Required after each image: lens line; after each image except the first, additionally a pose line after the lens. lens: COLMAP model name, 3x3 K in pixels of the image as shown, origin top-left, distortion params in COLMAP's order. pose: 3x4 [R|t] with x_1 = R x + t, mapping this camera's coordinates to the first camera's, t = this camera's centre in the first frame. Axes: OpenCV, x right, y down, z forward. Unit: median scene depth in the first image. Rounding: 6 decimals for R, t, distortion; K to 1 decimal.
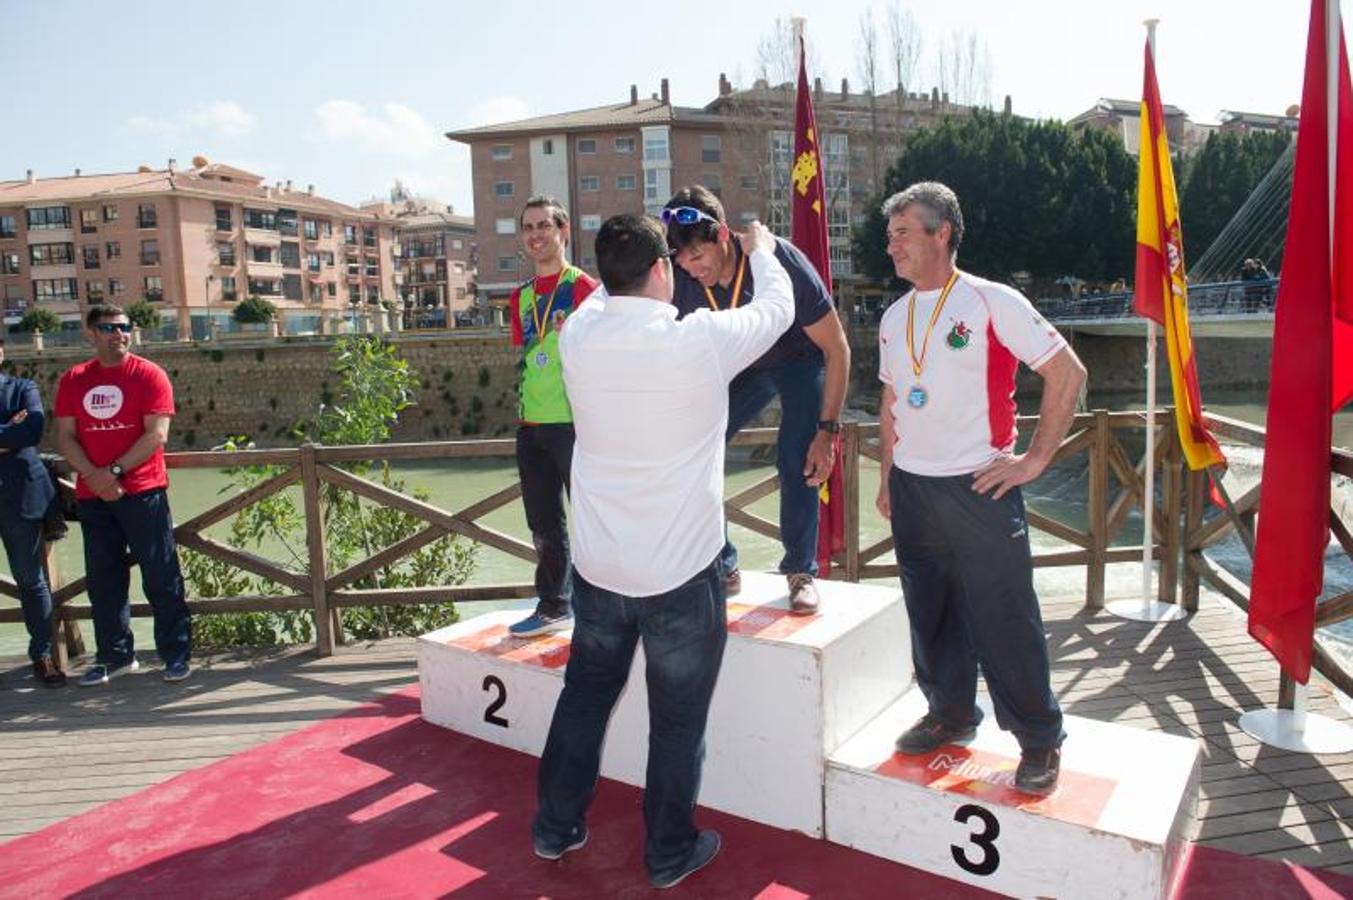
lens RADIAL K [[964.7, 0, 676.8], [0, 964.7, 463.1], [0, 0, 1]] dist [-0.056813, -0.002141]
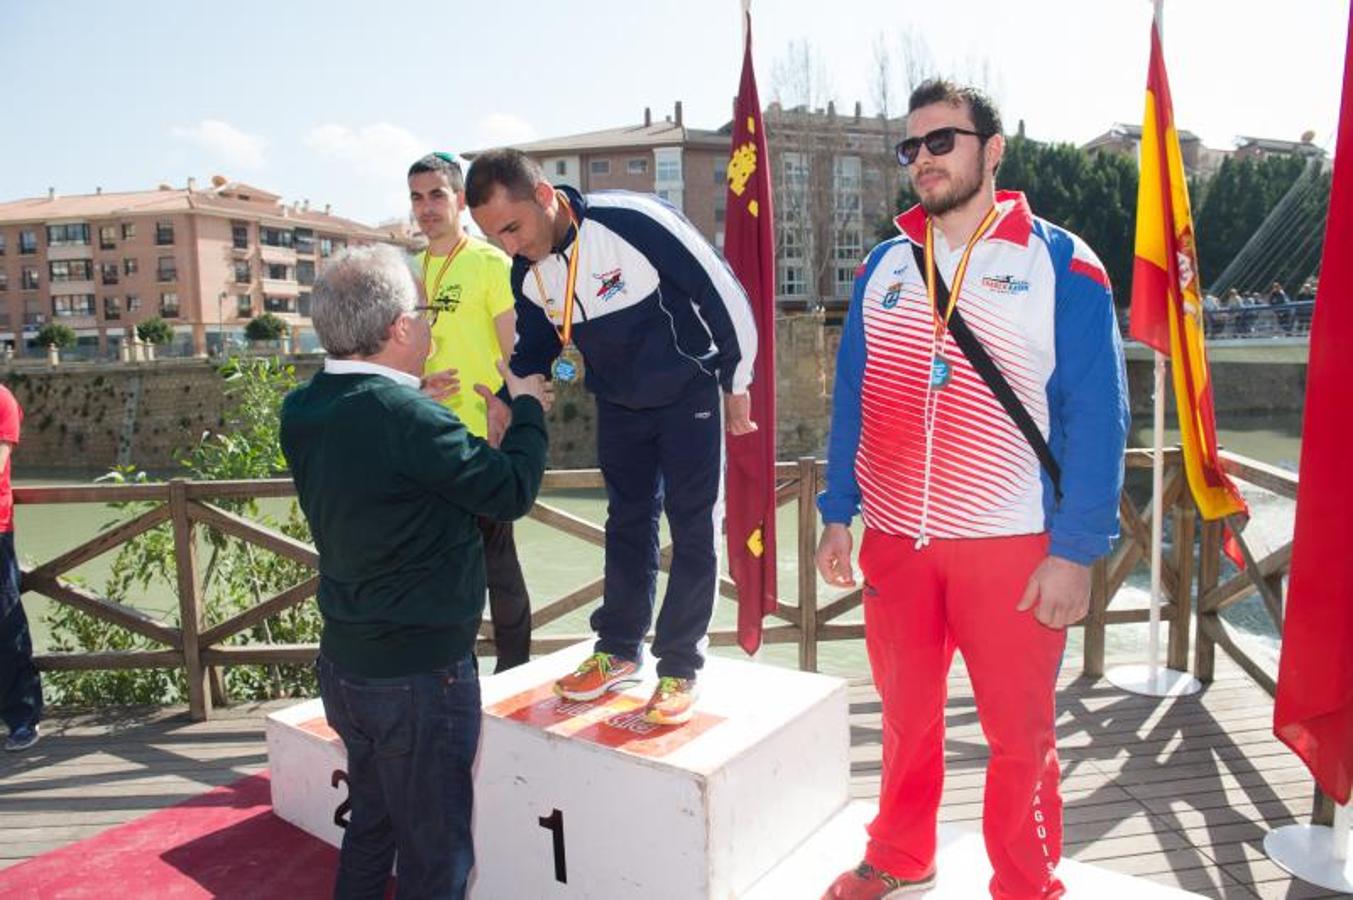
lens RADIAL K [[941.8, 0, 685.1], [0, 941.8, 460.3], [0, 0, 1]] dist [-0.060938, 0.000580]
pose [[0.999813, 0.010411, -0.016309, 0.076999], [-0.010753, 0.999721, -0.021051, -0.020359], [0.016085, 0.021223, 0.999645, 0.142381]]
